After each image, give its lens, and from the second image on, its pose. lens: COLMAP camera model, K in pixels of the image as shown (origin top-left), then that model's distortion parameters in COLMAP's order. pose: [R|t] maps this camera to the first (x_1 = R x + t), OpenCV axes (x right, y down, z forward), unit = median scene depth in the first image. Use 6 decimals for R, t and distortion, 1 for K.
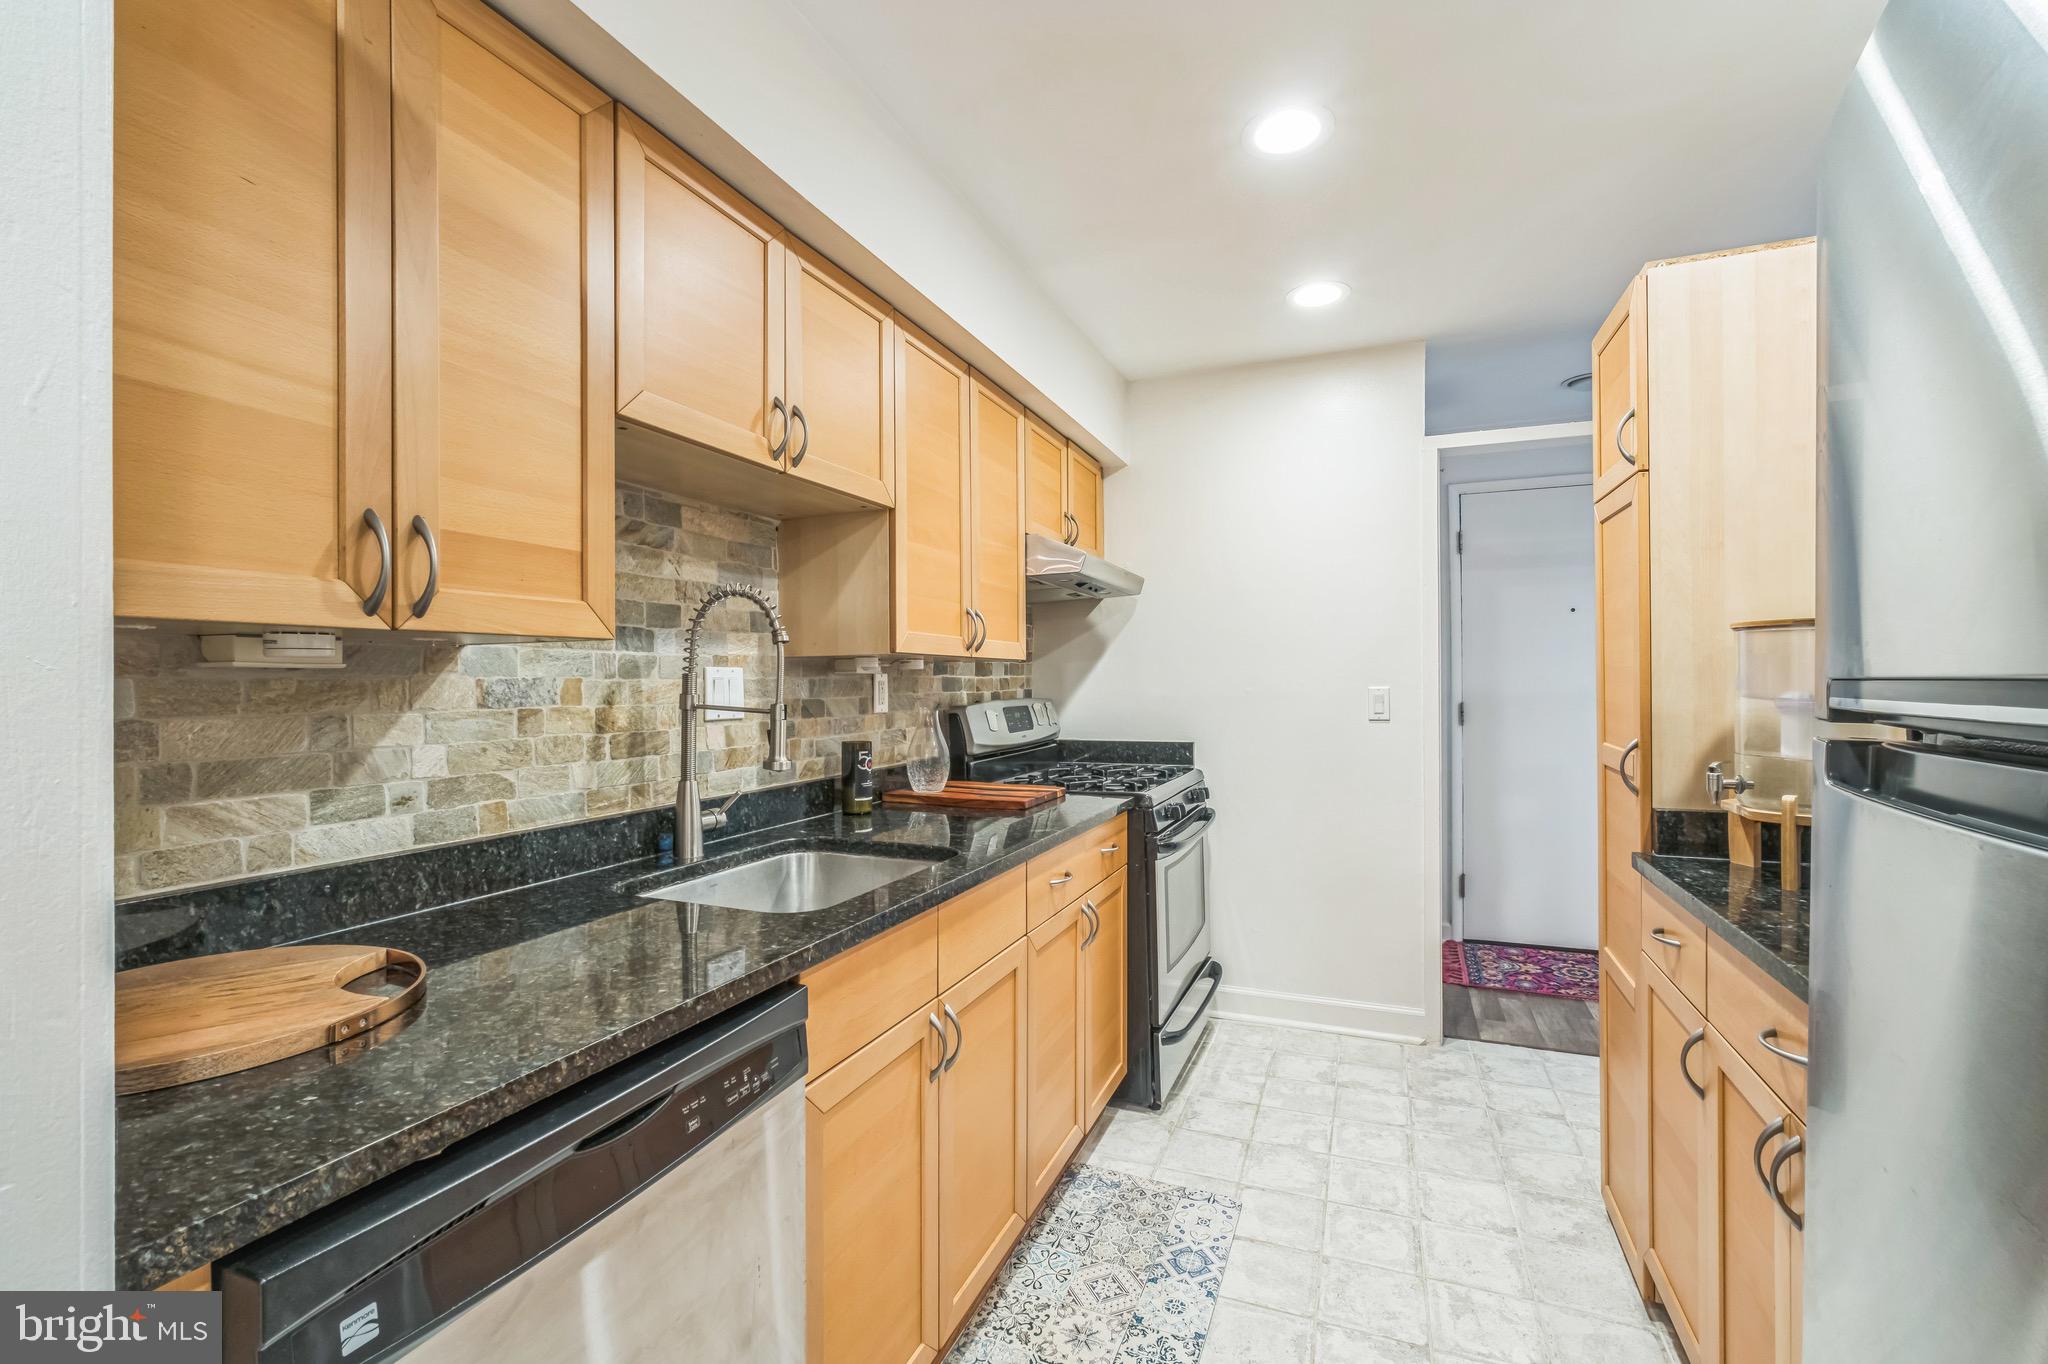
lens RADIAL K [[888.9, 0, 1027.0], [0, 888.9, 683.1], [0, 0, 1]] dist [-0.000290, 0.001415]
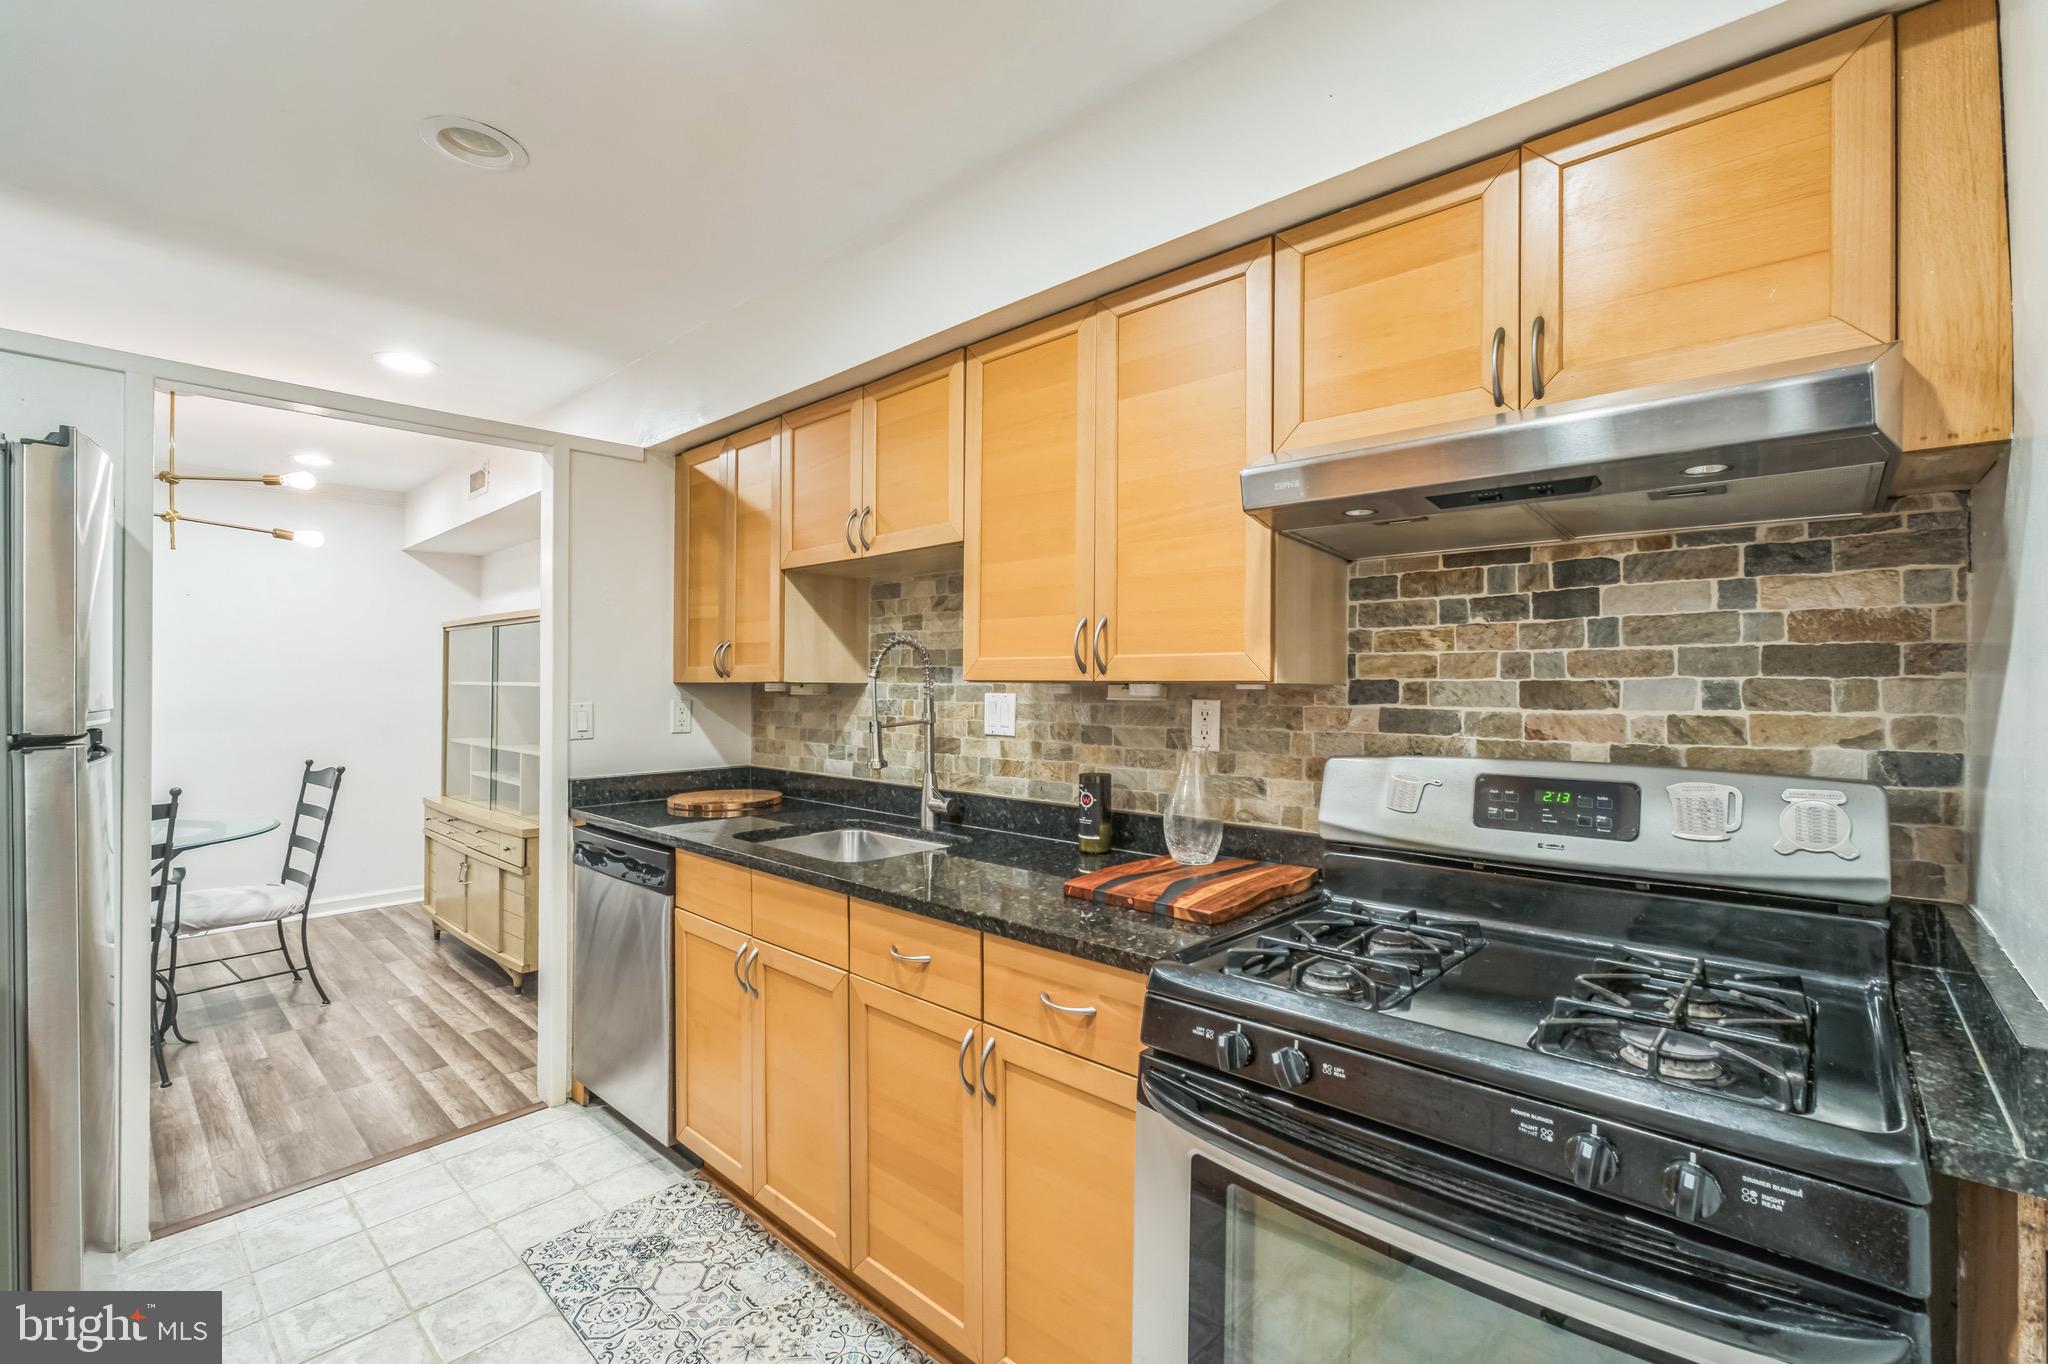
lens RADIAL K [[888.9, 0, 1026.6], [0, 888.9, 677.6], [0, 0, 1]] dist [-0.000290, 0.001415]
pose [[-0.349423, -0.002338, -0.936962, 0.809768], [-0.002215, 0.999996, -0.001669, -0.037526], [0.936963, 0.001492, -0.349426, 1.459636]]
